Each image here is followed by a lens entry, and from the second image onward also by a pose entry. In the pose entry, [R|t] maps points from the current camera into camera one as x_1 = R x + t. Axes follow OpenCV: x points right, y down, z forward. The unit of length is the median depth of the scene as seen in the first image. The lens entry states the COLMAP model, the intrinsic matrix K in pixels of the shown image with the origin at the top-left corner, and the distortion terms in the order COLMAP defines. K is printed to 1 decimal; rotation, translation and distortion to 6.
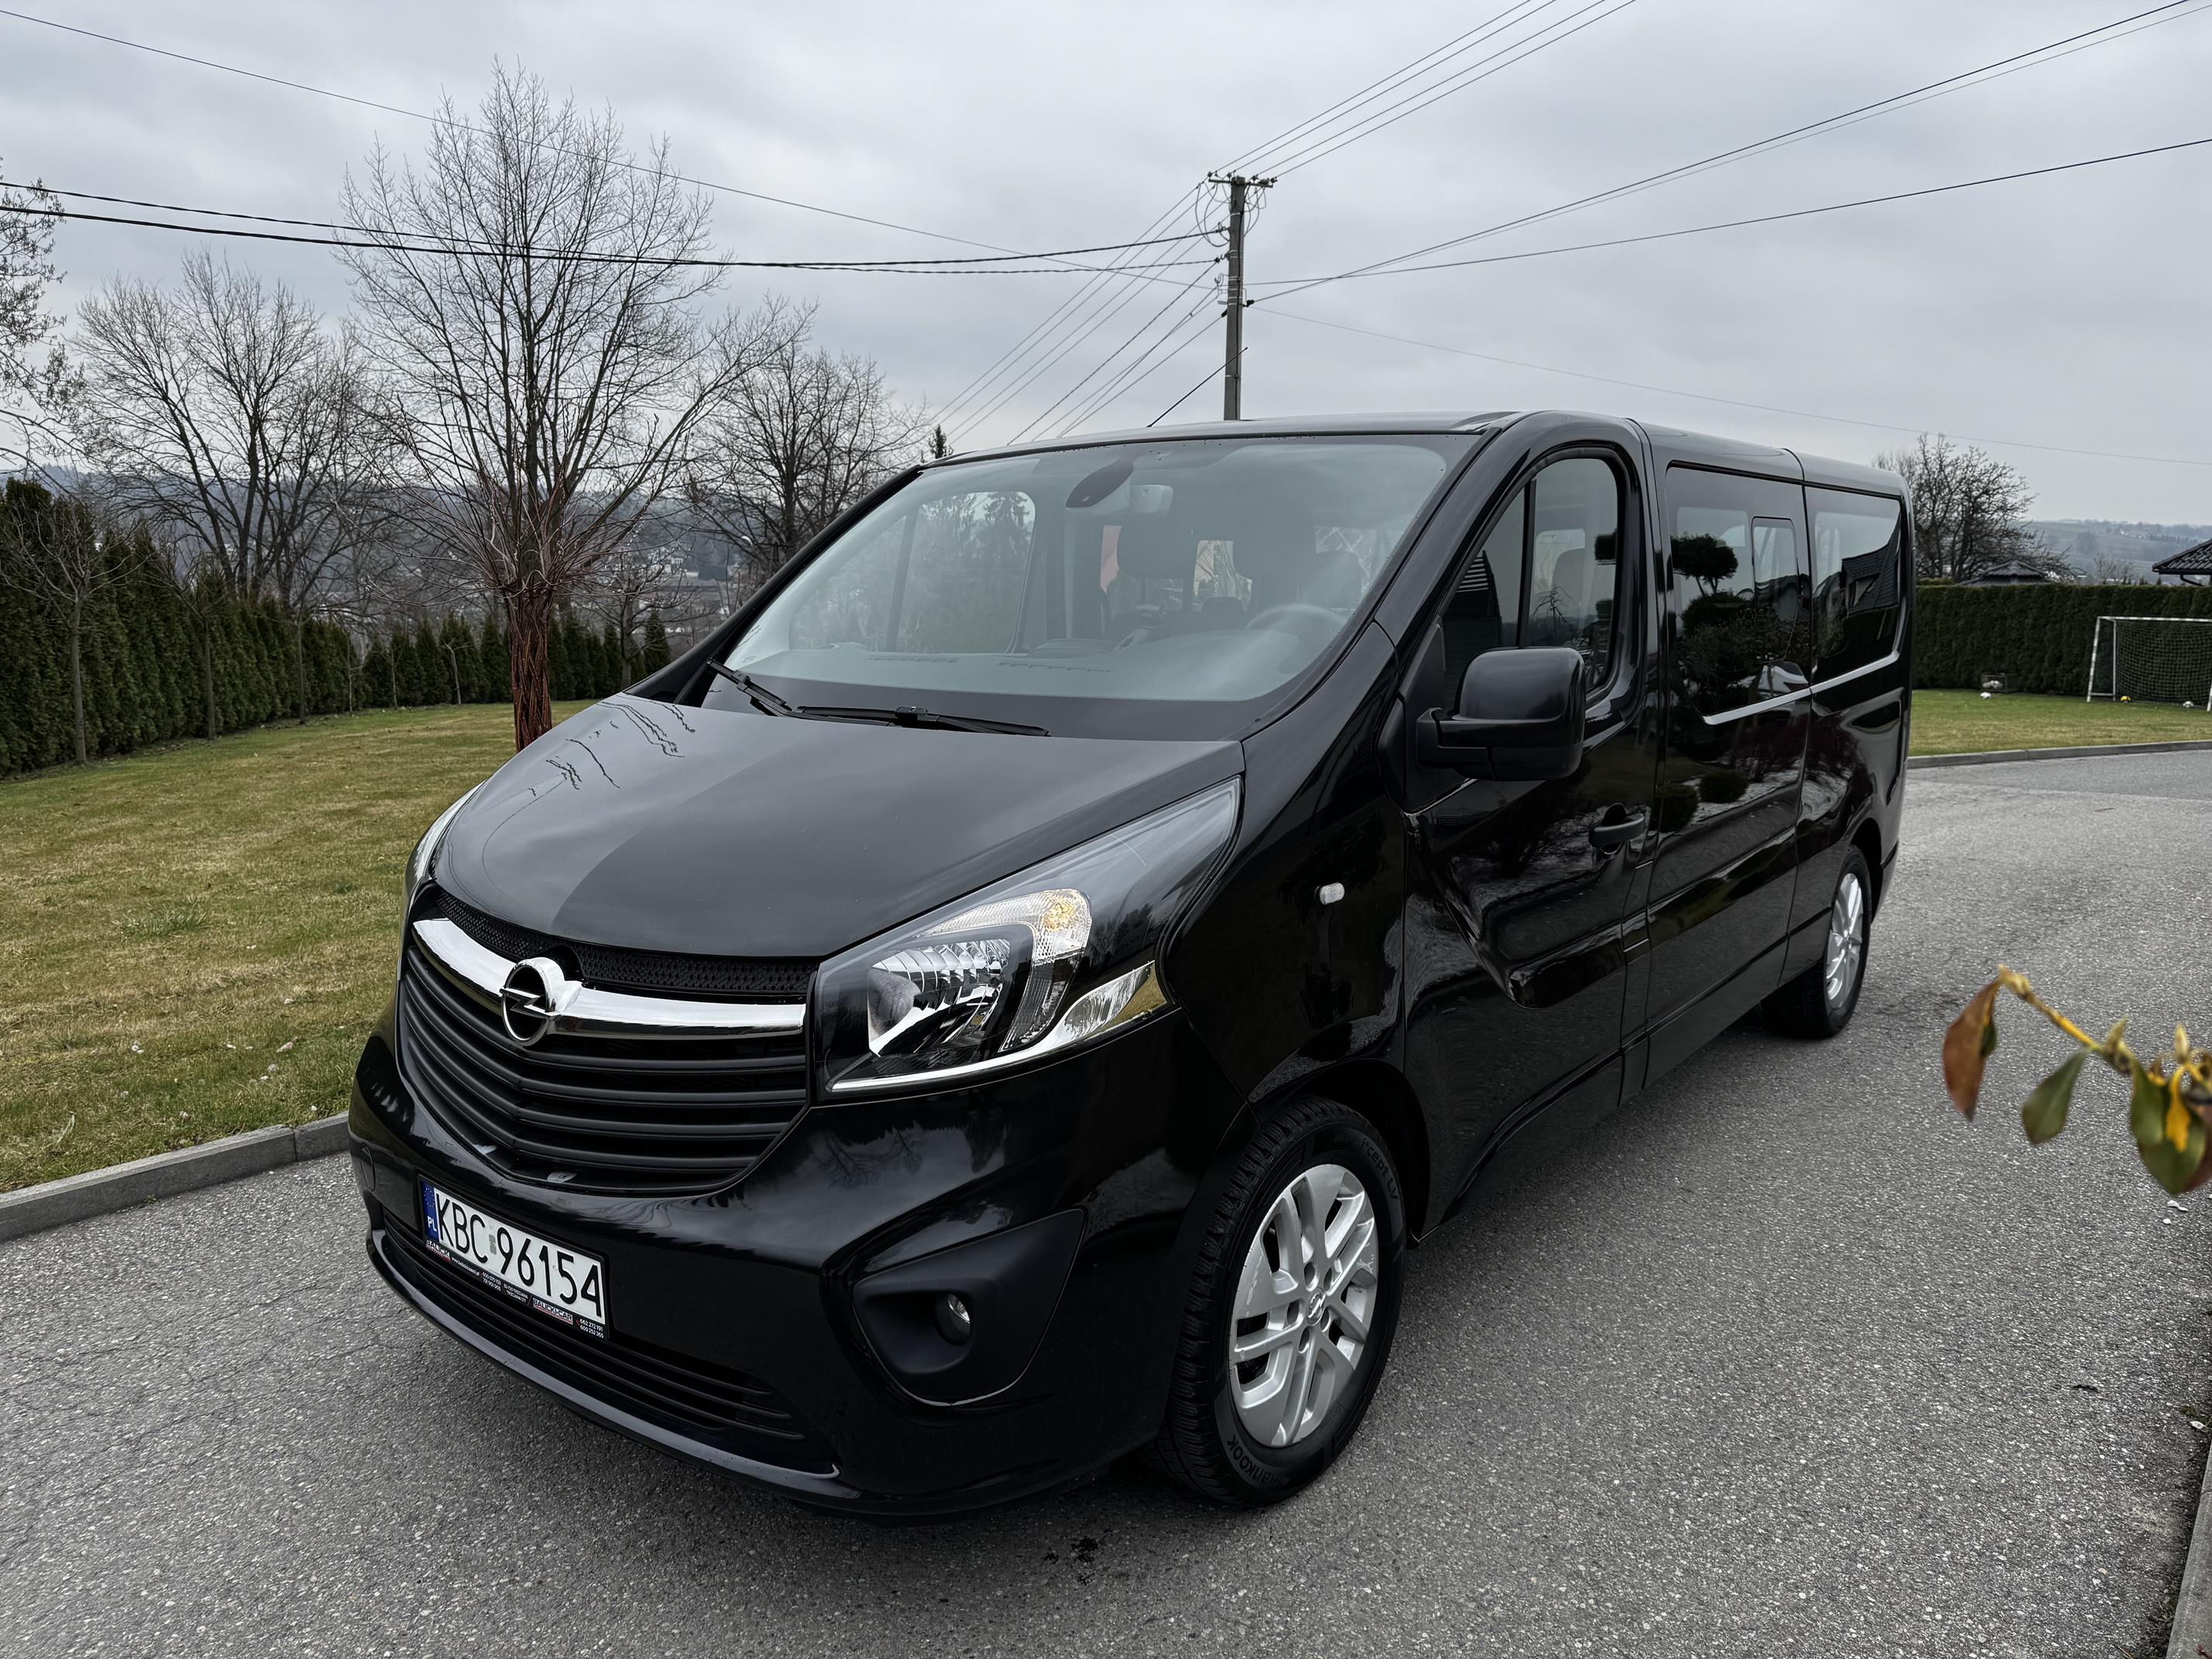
lens RADIAL K [[1551.2, 0, 1109.0], [0, 1551.2, 832.4], [0, 0, 1]] dist [0.022101, -0.017424]
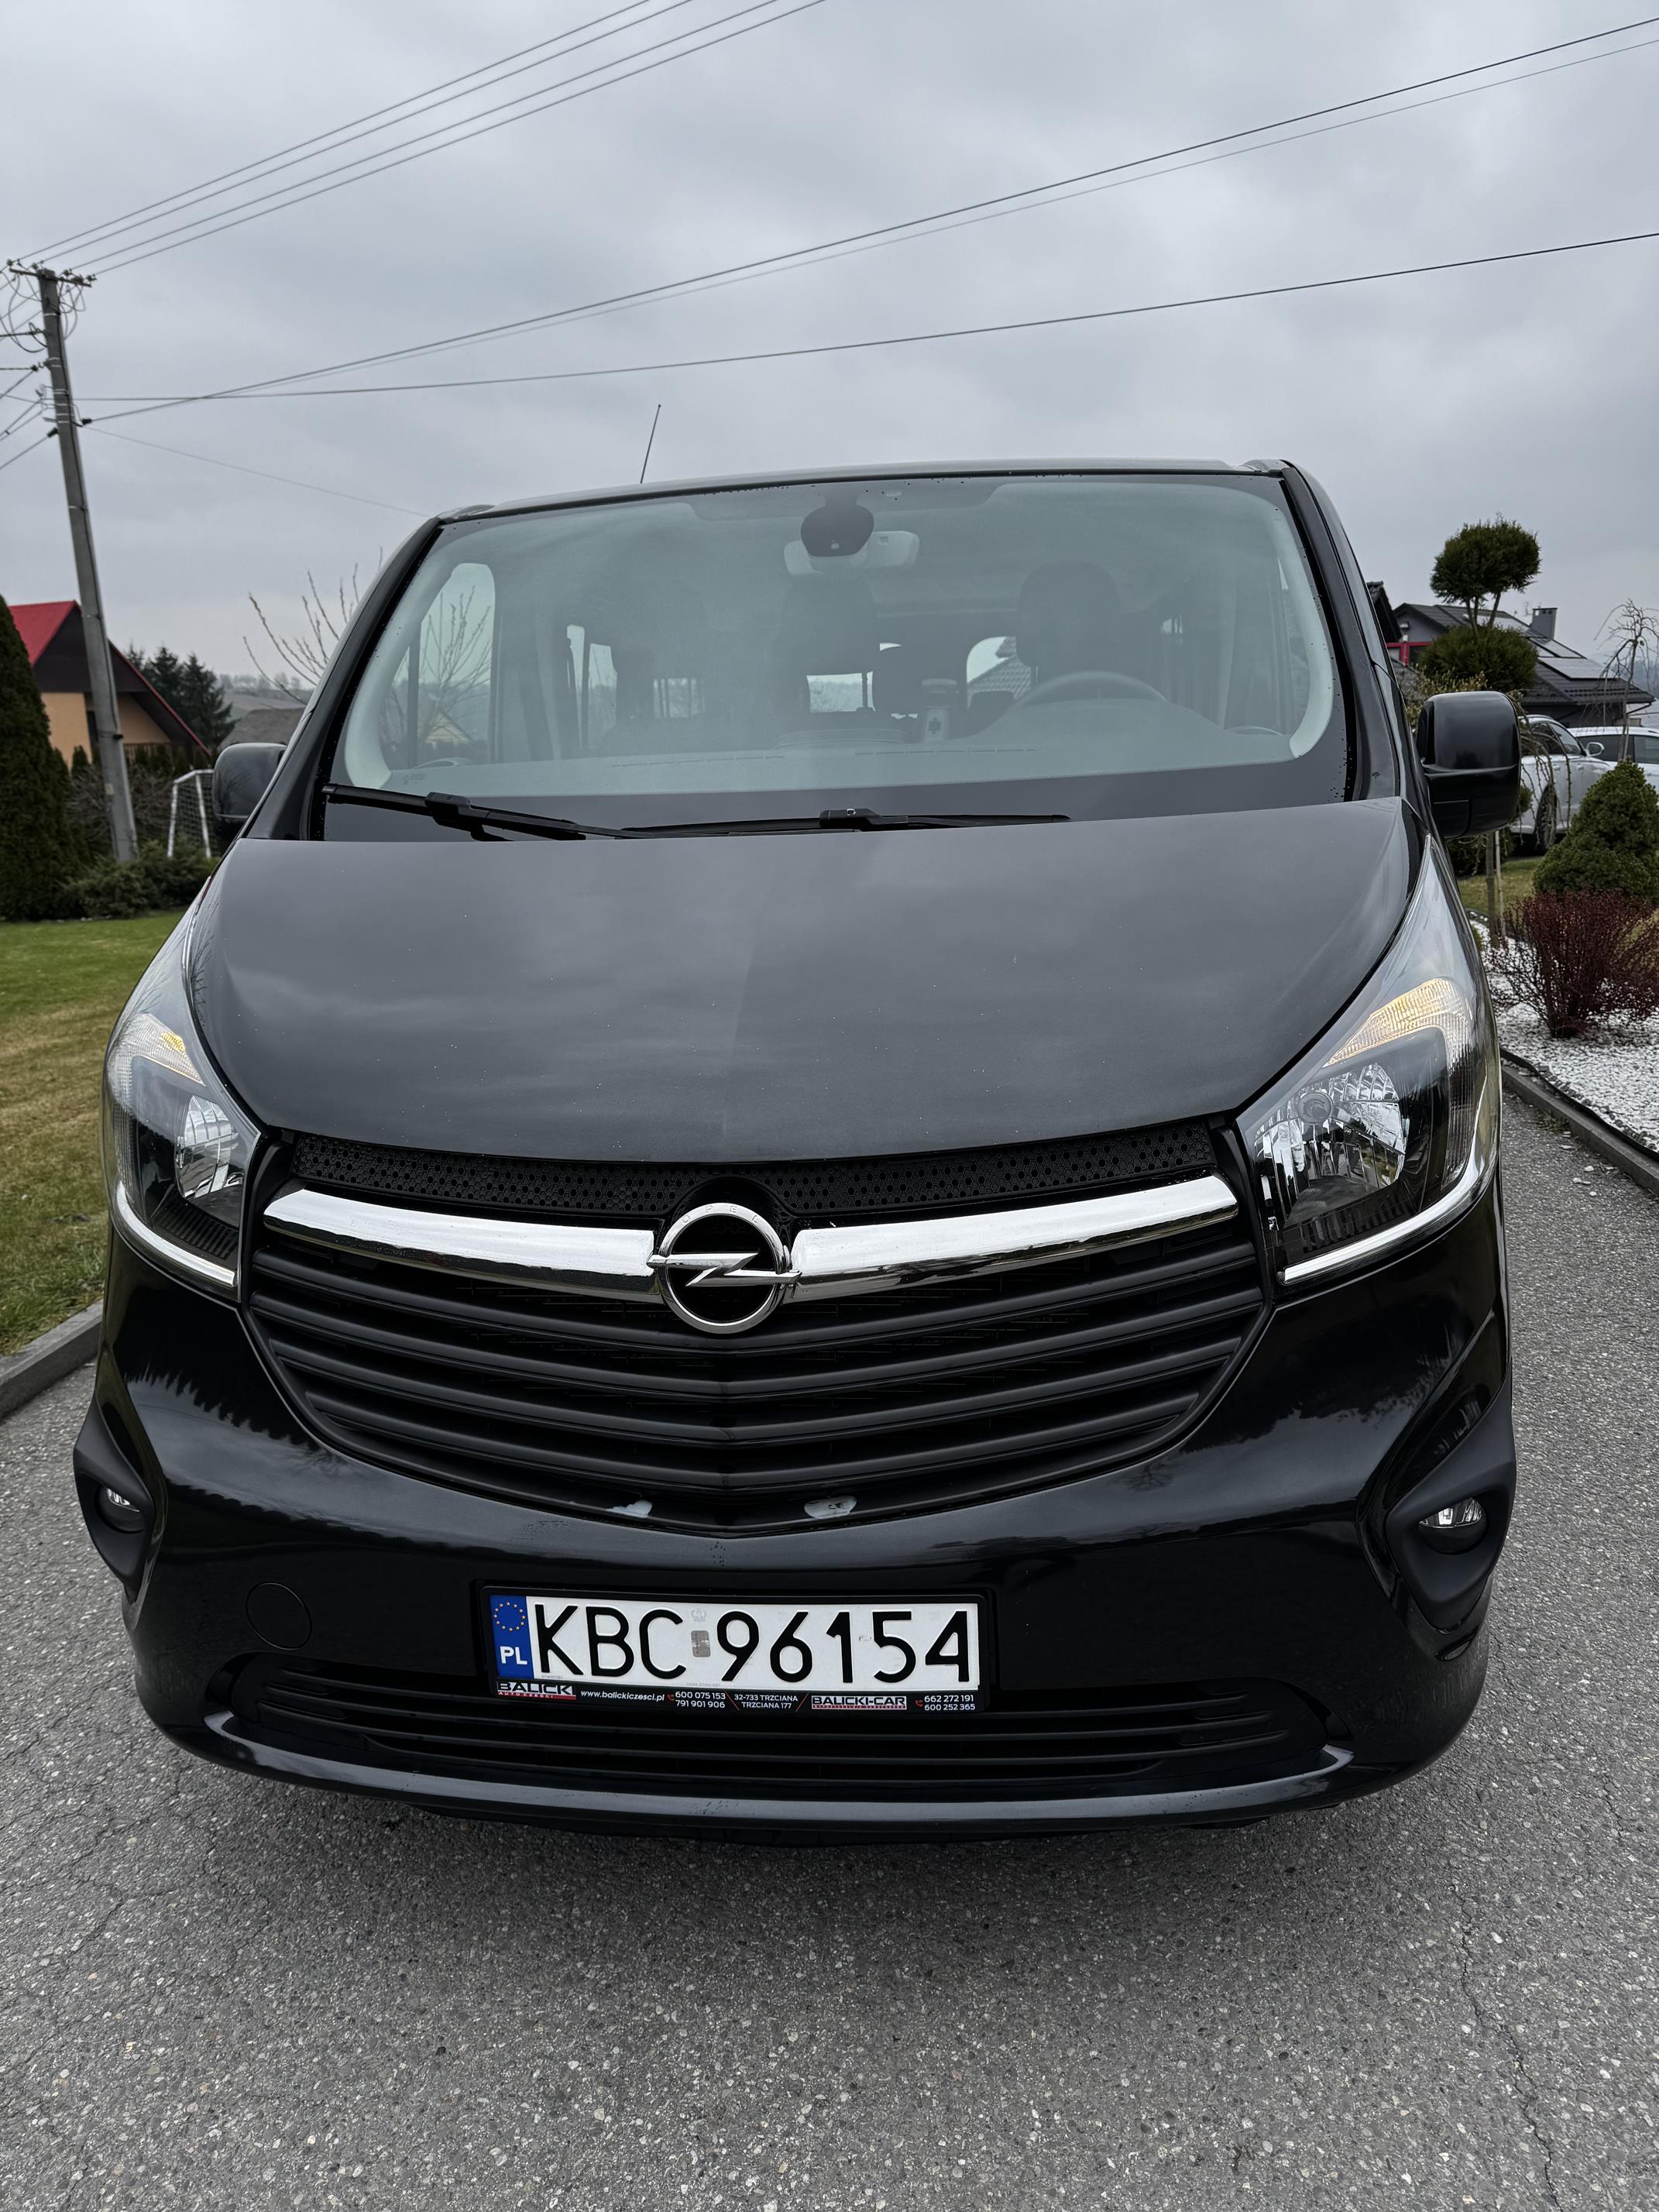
lens RADIAL K [[1551.2, 0, 814.3], [0, 1551.2, 1104.2], [0, 0, 1]] dist [0.022101, -0.017424]
pose [[0.846063, -0.158042, 0.509117, -0.477550], [0.125453, 0.987249, 0.097985, -0.011974], [-0.518111, -0.019031, 0.855102, 0.309850]]
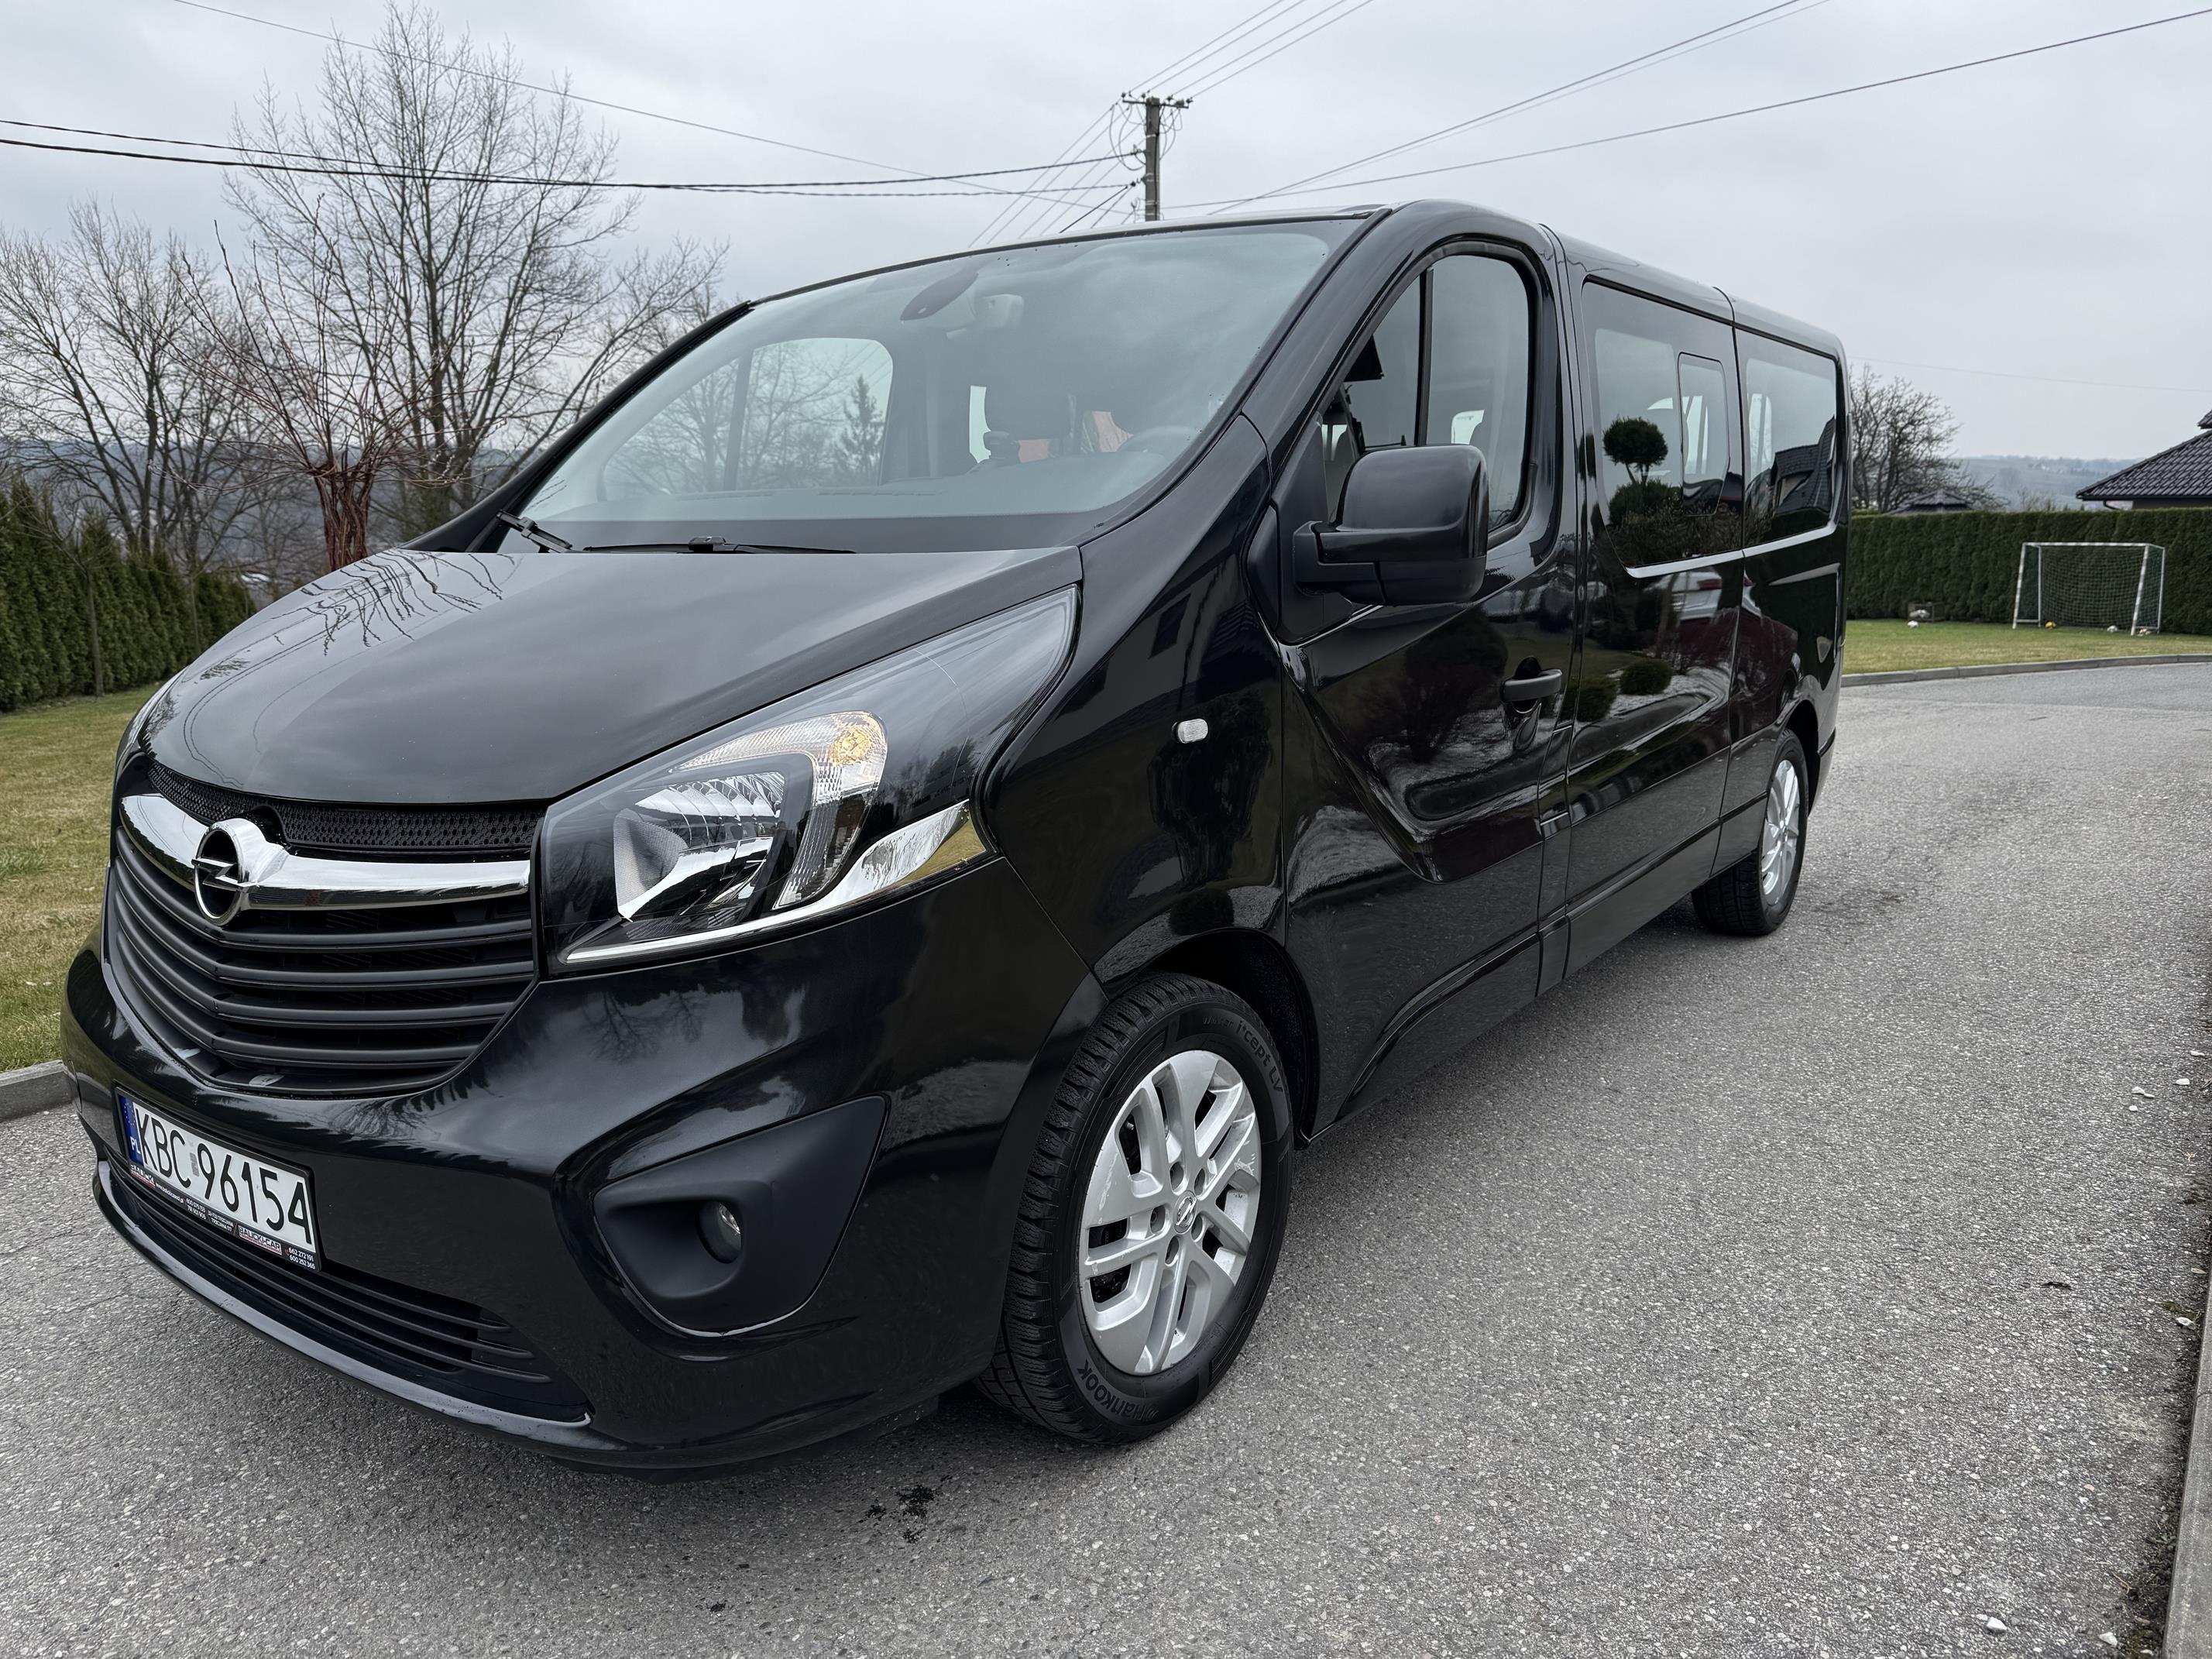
lens RADIAL K [[1551.2, 0, 1083.8], [0, 1551.2, 832.8], [0, 0, 1]] dist [0.022101, -0.017424]
pose [[0.999478, -0.021776, 0.023855, 0.047732], [0.021056, 0.999327, 0.030052, 0.052423], [-0.024493, -0.029534, 0.999264, 0.115335]]
